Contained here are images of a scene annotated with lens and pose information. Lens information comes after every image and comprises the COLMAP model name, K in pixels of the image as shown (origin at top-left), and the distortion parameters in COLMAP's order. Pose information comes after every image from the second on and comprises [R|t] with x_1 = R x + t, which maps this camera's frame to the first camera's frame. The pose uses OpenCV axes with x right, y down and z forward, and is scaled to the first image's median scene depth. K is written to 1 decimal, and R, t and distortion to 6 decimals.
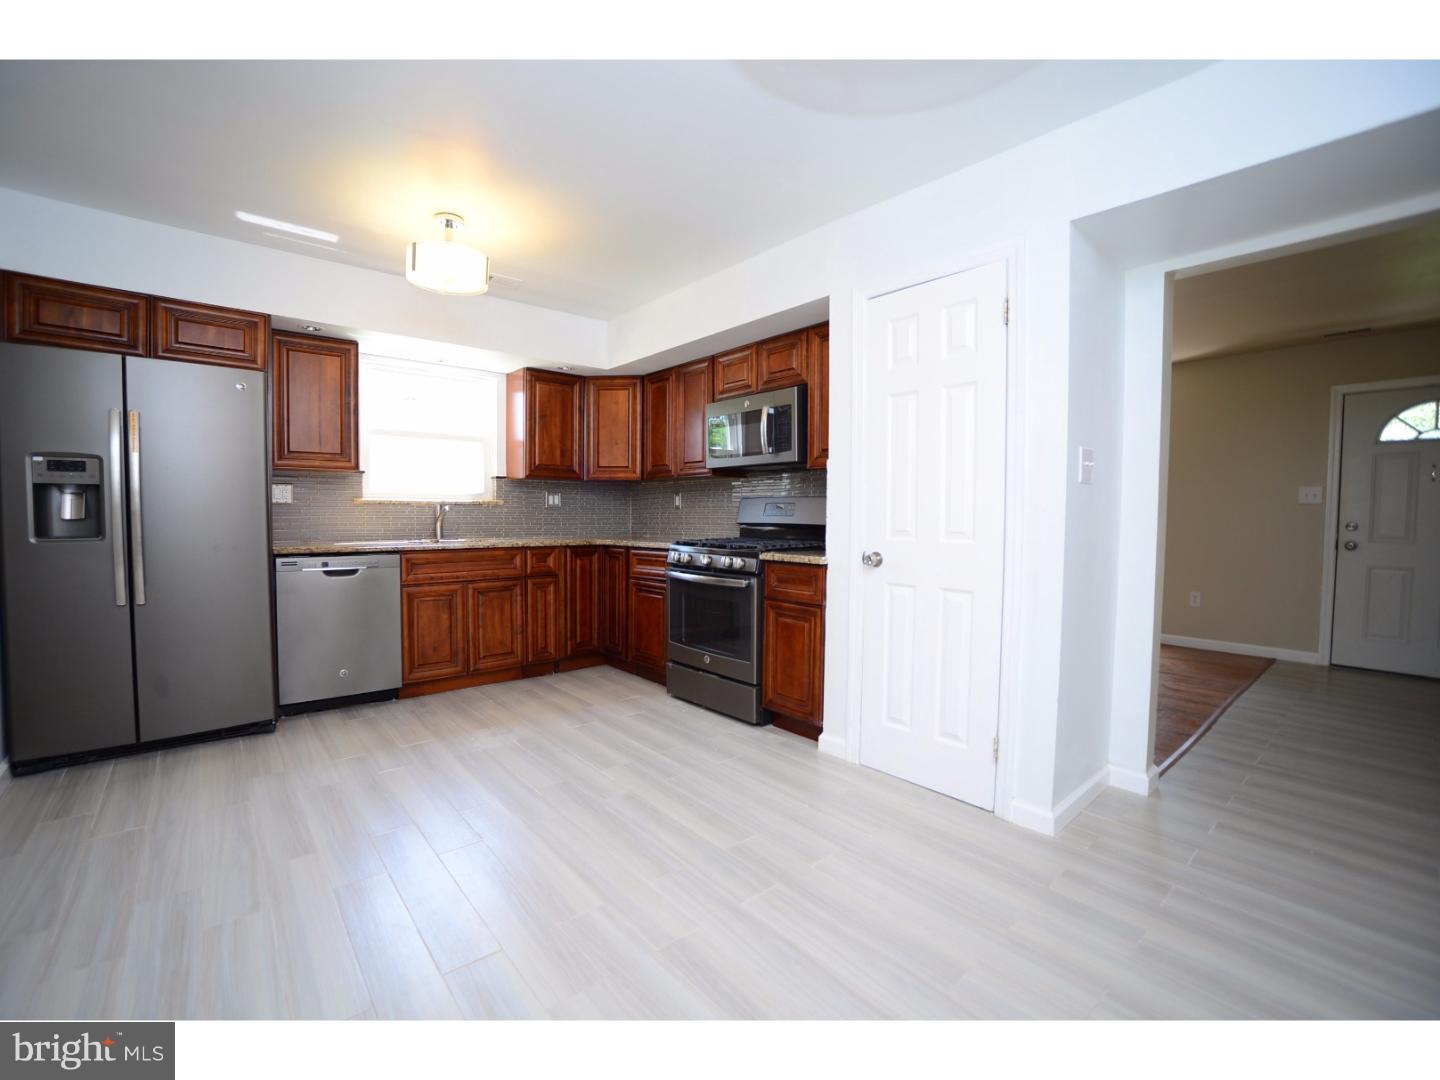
lens RADIAL K [[627.1, 0, 711.6], [0, 627.1, 541.6], [0, 0, 1]] dist [-0.047497, 0.011535]
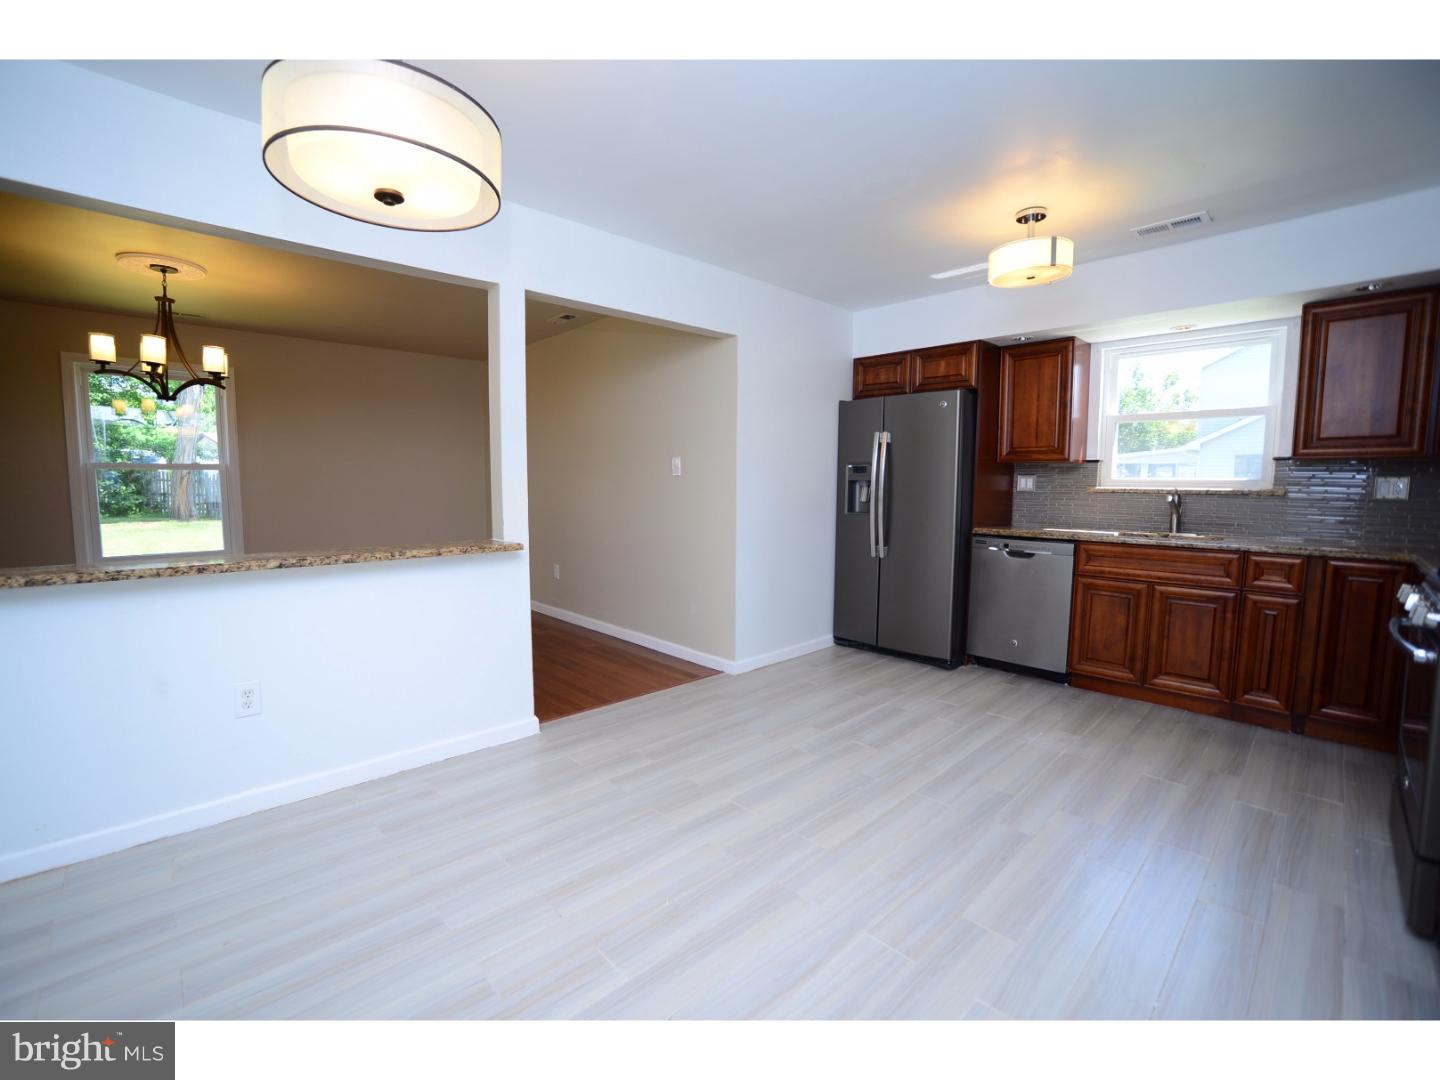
lens RADIAL K [[627.1, 0, 707.8], [0, 627.1, 540.6], [0, 0, 1]] dist [-0.047497, 0.011535]
pose [[0.057672, 0.084201, -0.994778, 0.468460], [-0.053311, 0.995275, 0.081153, -0.034304], [0.996911, 0.048352, 0.061888, 0.349276]]
